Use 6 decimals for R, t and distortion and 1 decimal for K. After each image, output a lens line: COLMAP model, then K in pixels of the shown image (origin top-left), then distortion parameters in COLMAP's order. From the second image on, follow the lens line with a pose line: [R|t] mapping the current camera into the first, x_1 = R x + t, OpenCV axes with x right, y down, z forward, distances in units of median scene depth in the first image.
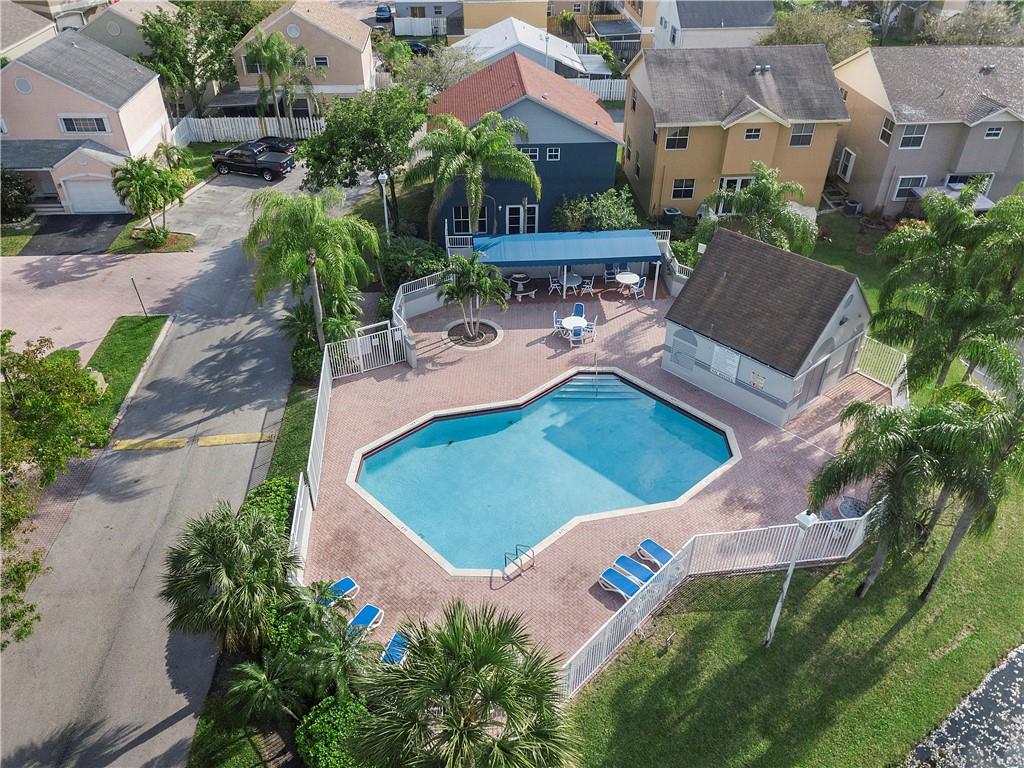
lens RADIAL K [[767.4, 0, 512.0], [0, 767.4, 384.0], [0, 0, 1]] dist [0.000220, 0.001386]
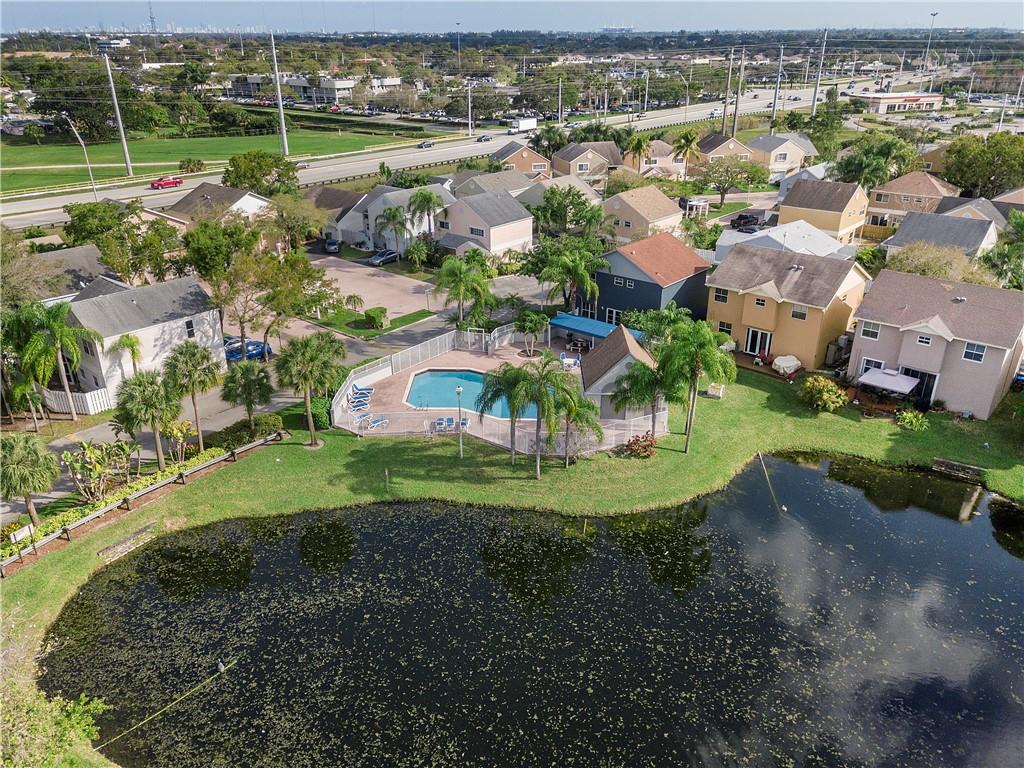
lens RADIAL K [[767.4, 0, 512.0], [0, 767.4, 384.0], [0, 0, 1]] dist [0.000220, 0.001386]
pose [[0.712068, 0.279775, -0.643961, 0.993942], [-0.401025, 0.914914, -0.045944, 0.093719], [0.576315, 0.290959, 0.763678, -0.410224]]
